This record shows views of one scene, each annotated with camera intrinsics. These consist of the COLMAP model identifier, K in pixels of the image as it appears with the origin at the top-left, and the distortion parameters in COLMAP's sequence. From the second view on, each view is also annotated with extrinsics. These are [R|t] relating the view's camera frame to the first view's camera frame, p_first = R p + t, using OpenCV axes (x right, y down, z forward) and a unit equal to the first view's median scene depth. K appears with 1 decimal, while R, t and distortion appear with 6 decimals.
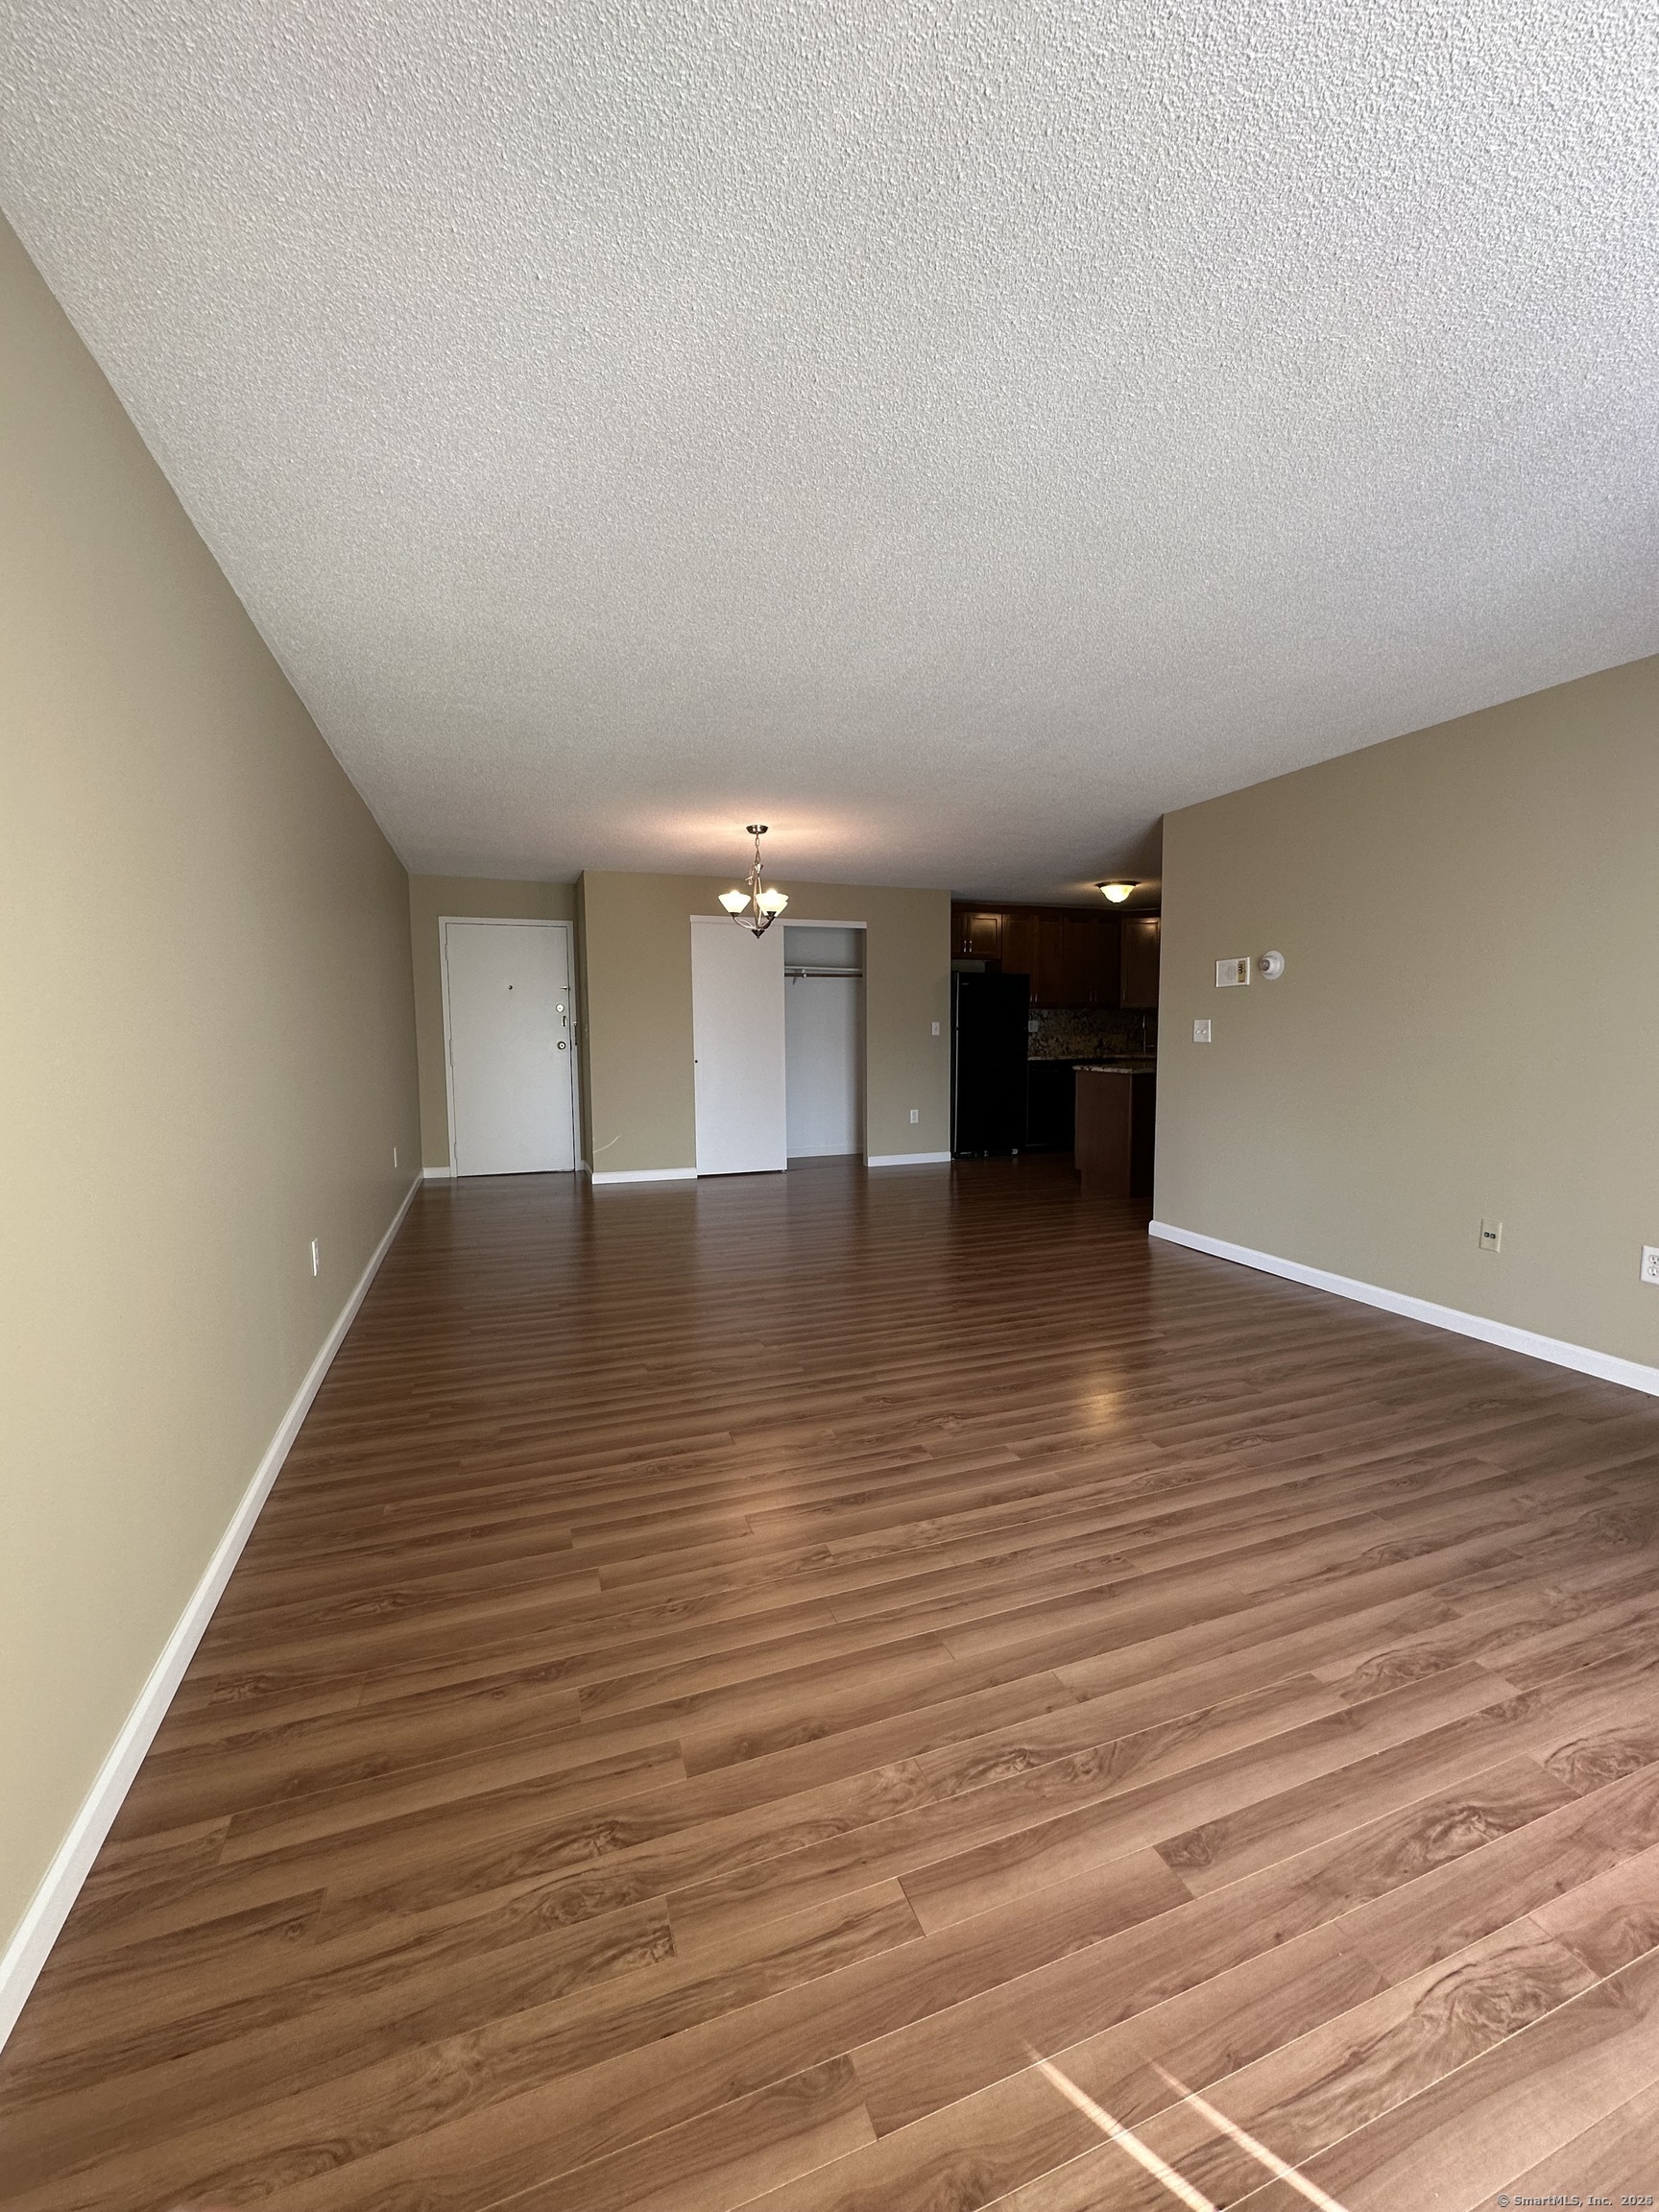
lens RADIAL K [[884.1, 0, 831.3], [0, 884.1, 1105.1], [0, 0, 1]] dist [-0.001674, 0.000162]
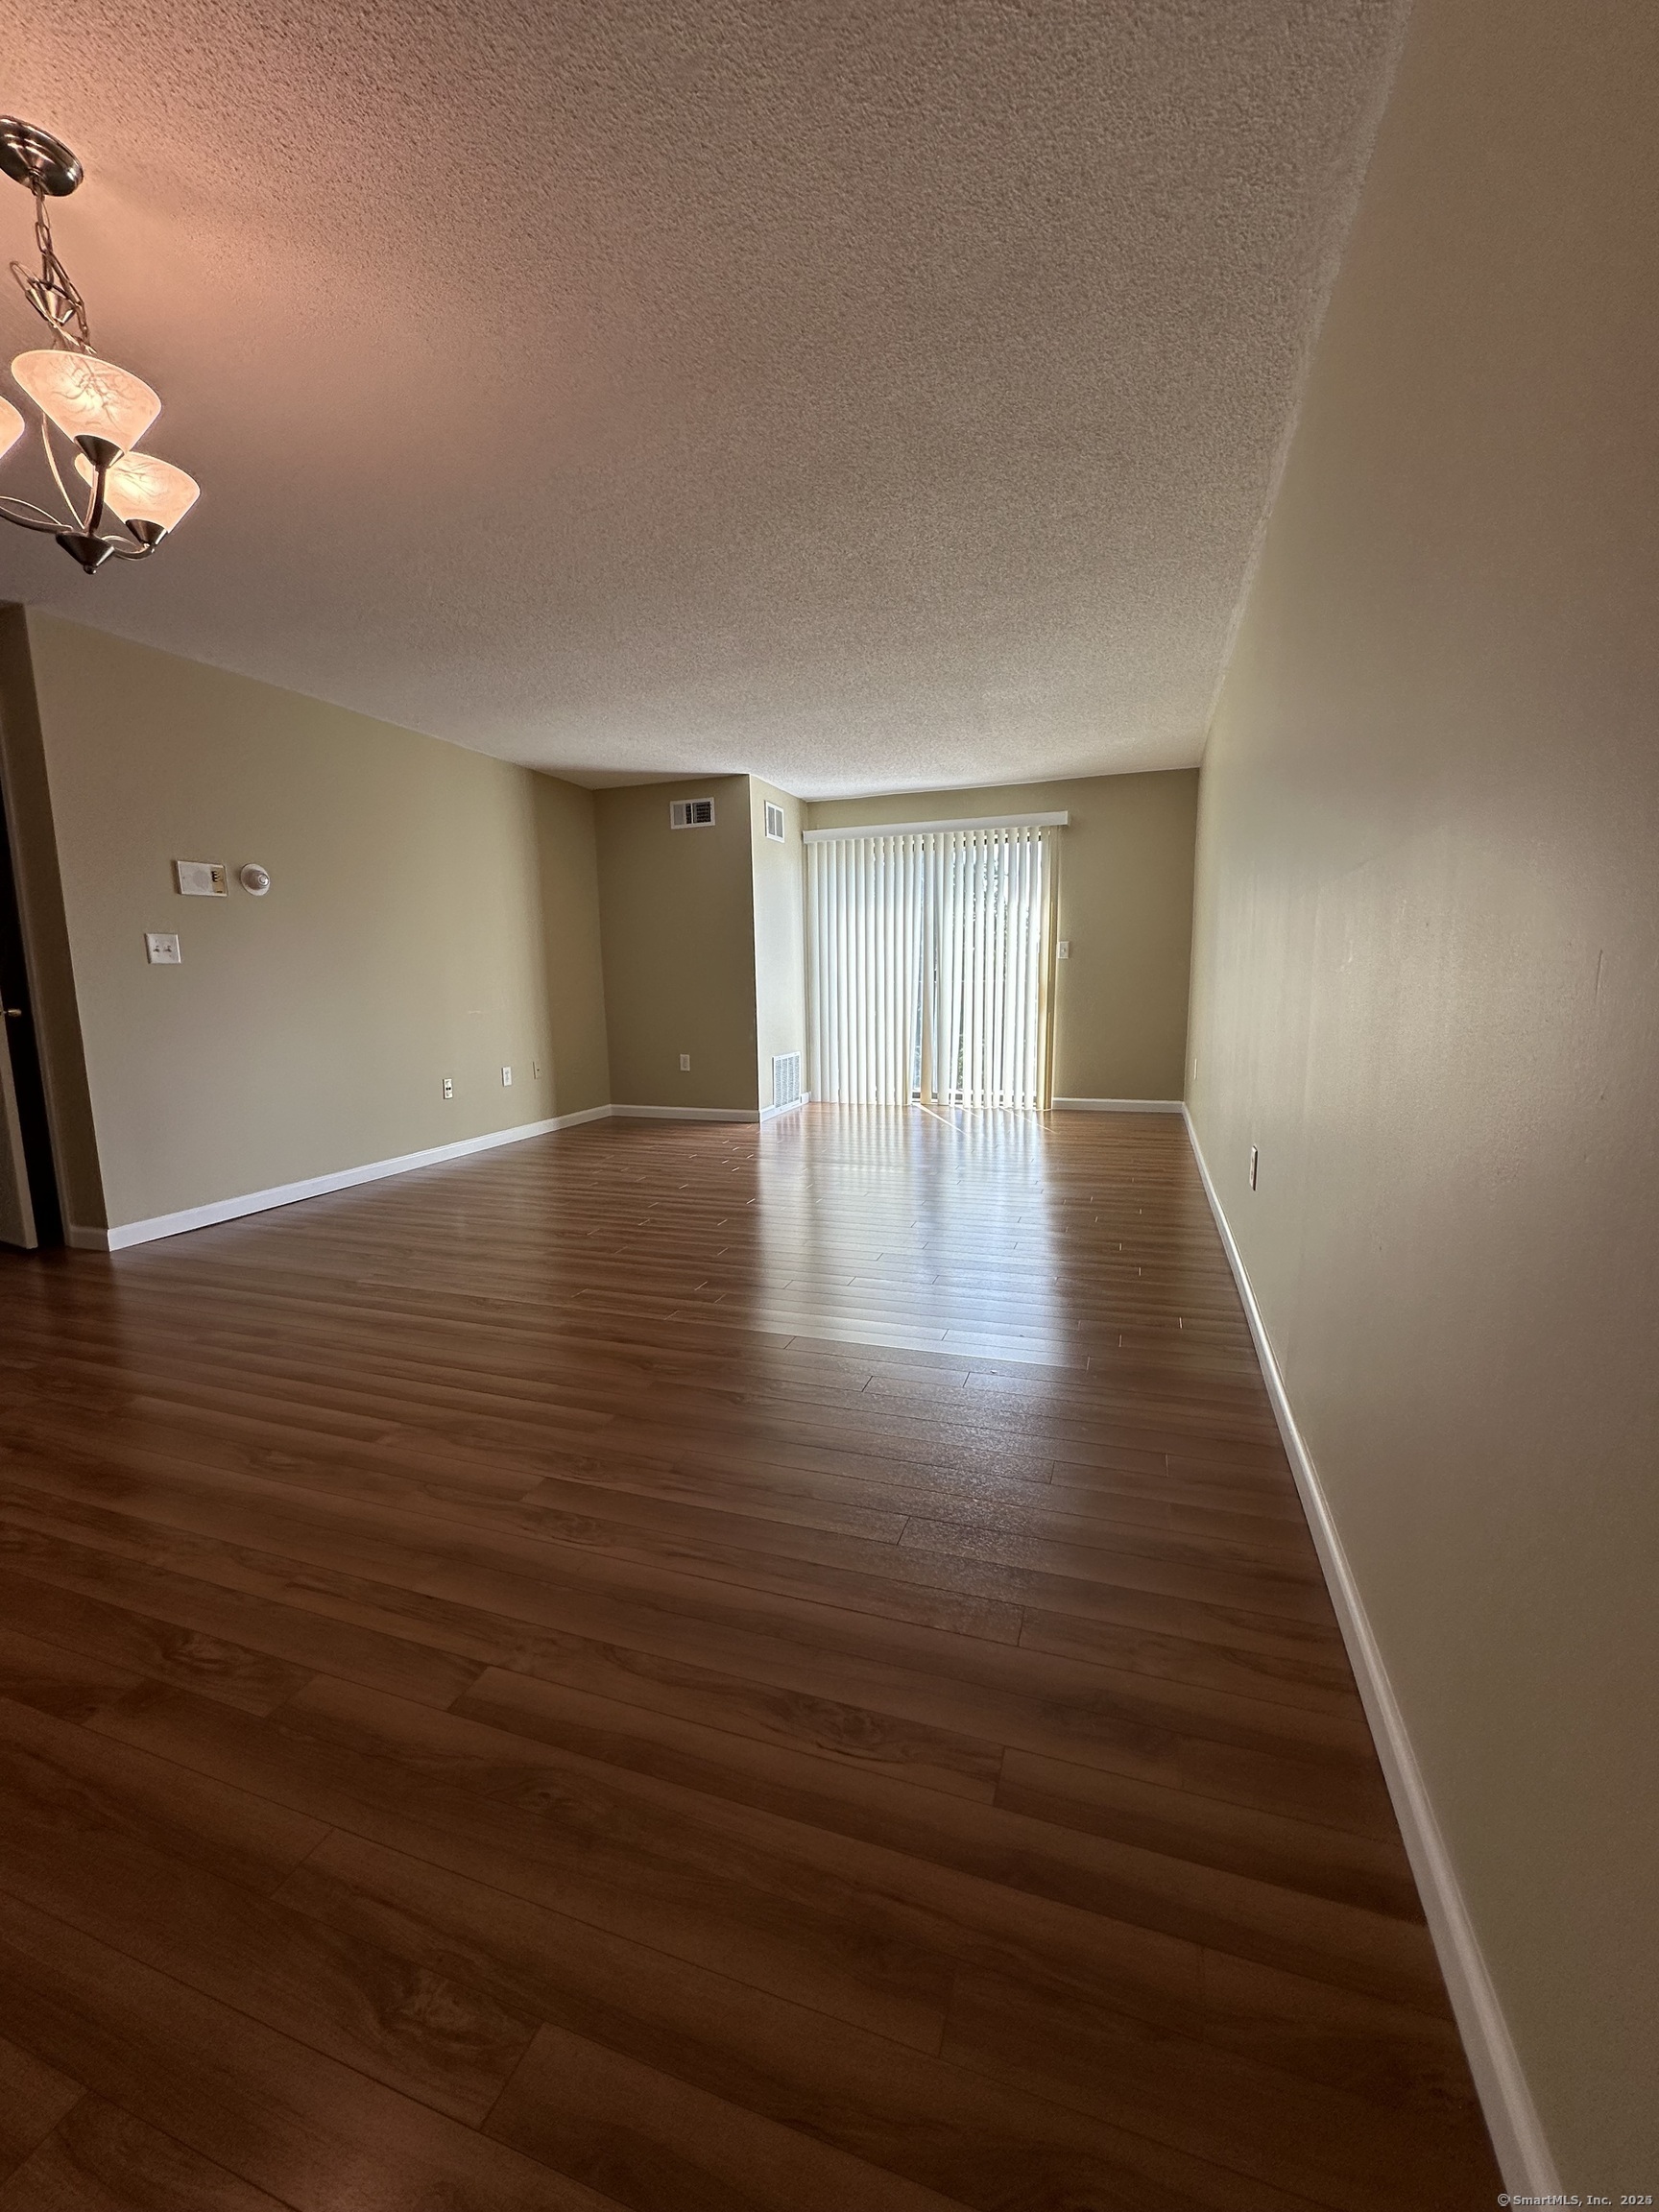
lens RADIAL K [[884.1, 0, 831.3], [0, 884.1, 1105.1], [0, 0, 1]] dist [-0.001674, 0.000162]
pose [[-0.767689, -0.074404, 0.636488, -0.486226], [0.079481, 0.974512, 0.209783, -0.060848], [-0.635874, 0.211636, -0.742209, 1.128119]]
